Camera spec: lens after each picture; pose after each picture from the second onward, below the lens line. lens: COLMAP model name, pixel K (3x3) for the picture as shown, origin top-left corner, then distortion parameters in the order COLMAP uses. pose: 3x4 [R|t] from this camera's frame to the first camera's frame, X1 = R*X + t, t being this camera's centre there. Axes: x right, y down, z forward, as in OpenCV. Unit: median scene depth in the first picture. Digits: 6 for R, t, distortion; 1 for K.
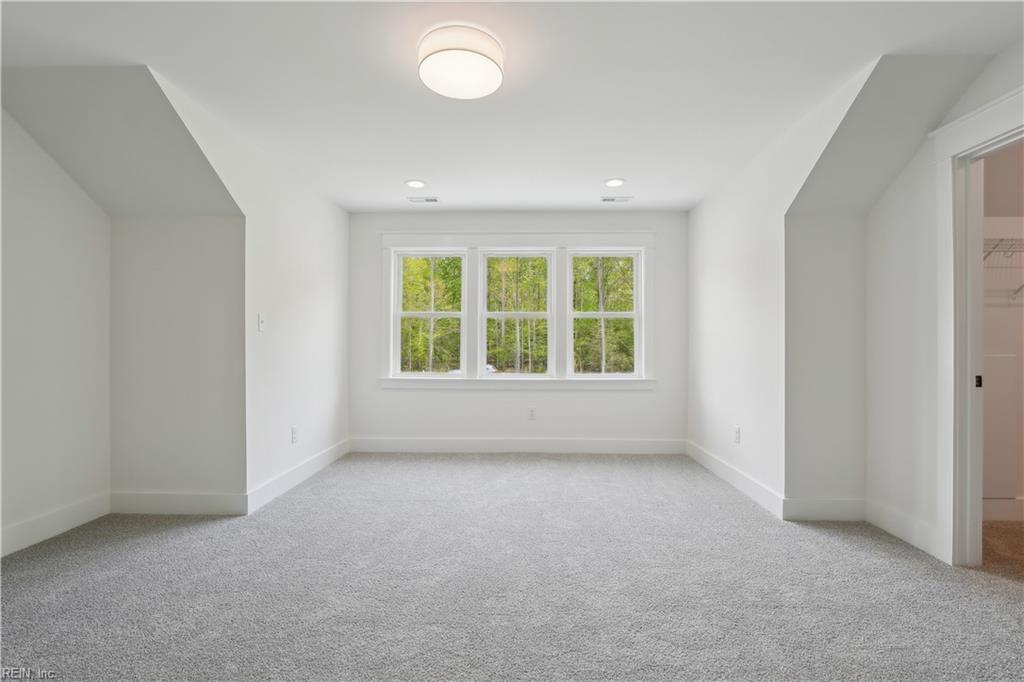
lens RADIAL K [[443.2, 0, 515.3], [0, 443.2, 340.8], [0, 0, 1]] dist [-0.014270, 0.003254]
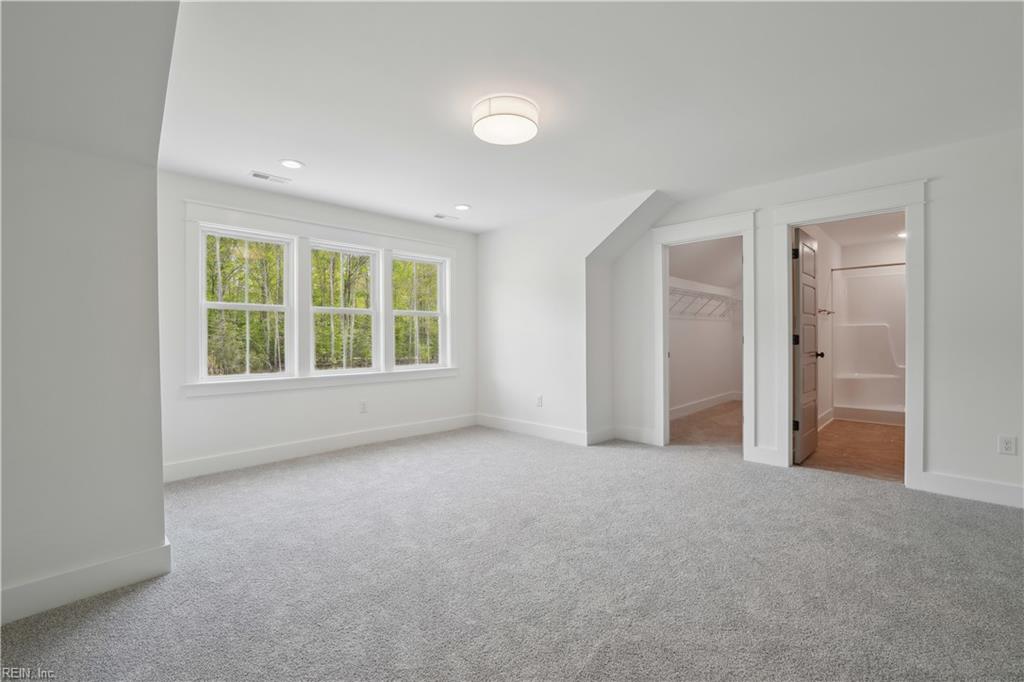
lens RADIAL K [[443.2, 0, 519.7], [0, 443.2, 338.2], [0, 0, 1]] dist [-0.014270, 0.003254]
pose [[0.693968, -0.010898, 0.719923, -0.492248], [0.003098, 0.999921, 0.012150, -0.007906], [-0.719999, -0.006201, 0.693947, 0.030019]]
